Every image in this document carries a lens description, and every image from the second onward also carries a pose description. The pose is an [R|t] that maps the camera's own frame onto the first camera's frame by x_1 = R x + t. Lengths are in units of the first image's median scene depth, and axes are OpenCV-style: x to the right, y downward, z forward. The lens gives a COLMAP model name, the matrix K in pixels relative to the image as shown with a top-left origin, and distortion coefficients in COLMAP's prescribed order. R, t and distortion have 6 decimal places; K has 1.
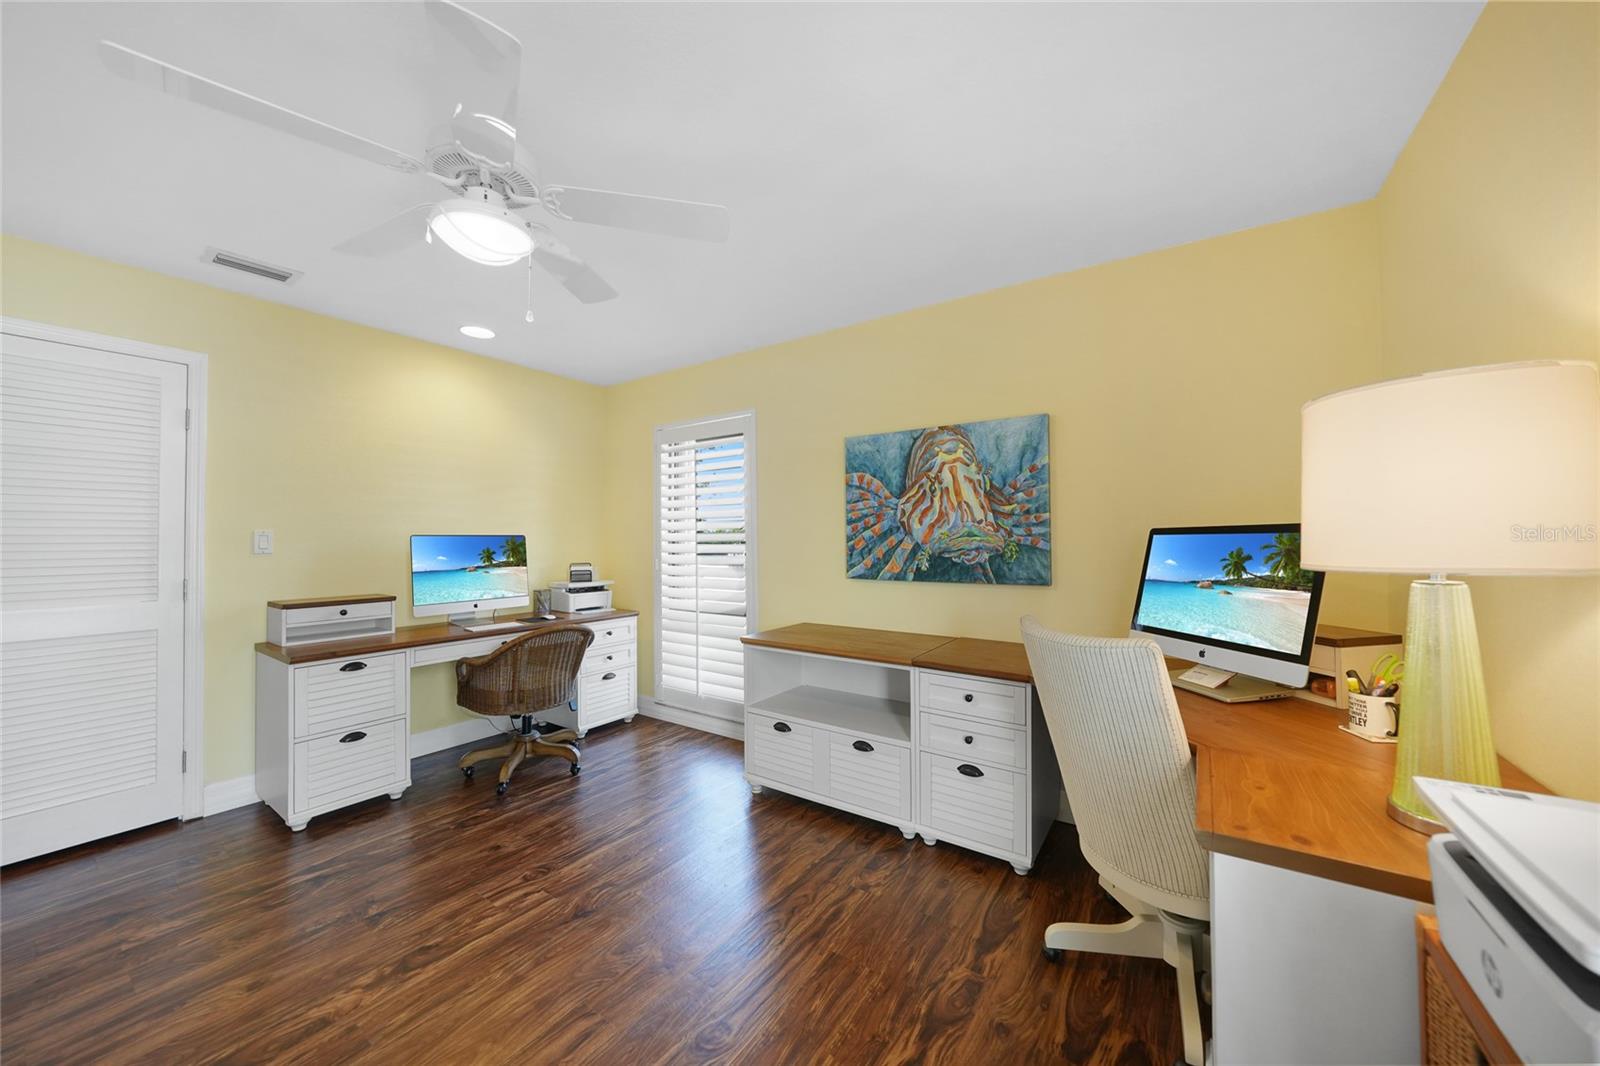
lens RADIAL K [[567.8, 0, 808.9], [0, 567.8, 528.8], [0, 0, 1]] dist [-0.015523, 0.000291]
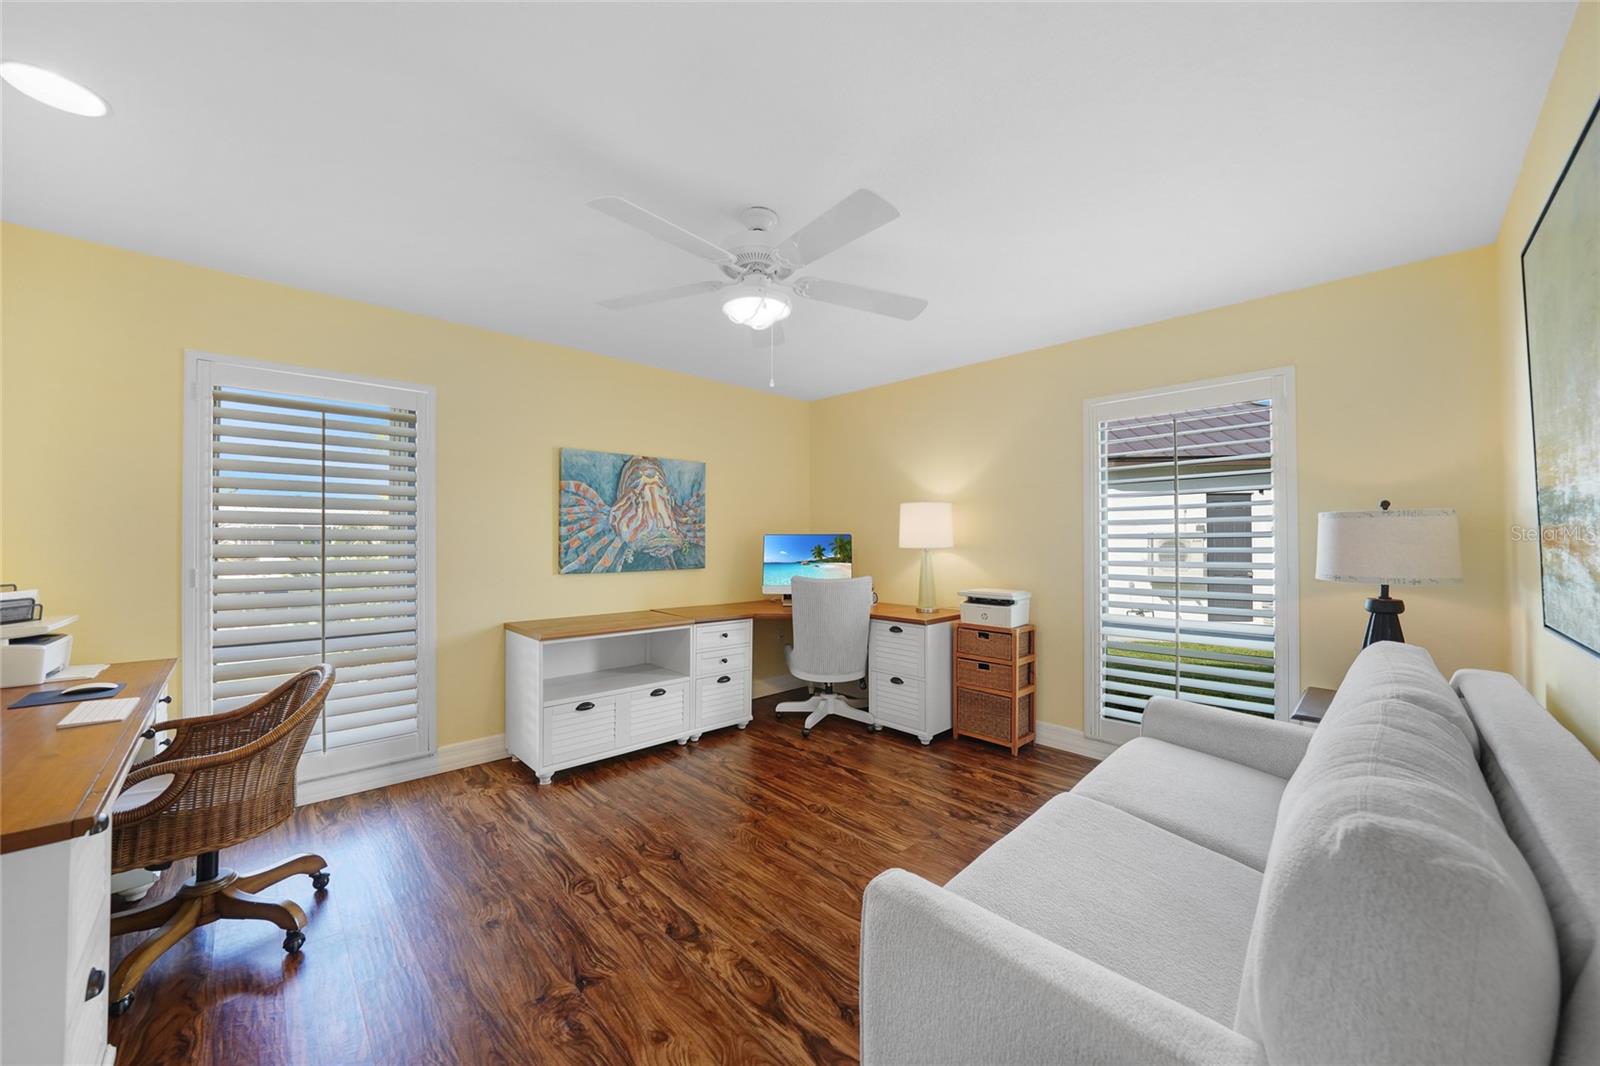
lens RADIAL K [[567.8, 0, 808.9], [0, 567.8, 528.8], [0, 0, 1]] dist [-0.015523, 0.000291]
pose [[0.213874, 0.017961, 0.976696, -1.047785], [-0.027068, 0.999556, -0.012454, -0.001021], [-0.976486, -0.023774, 0.214266, 0.331775]]
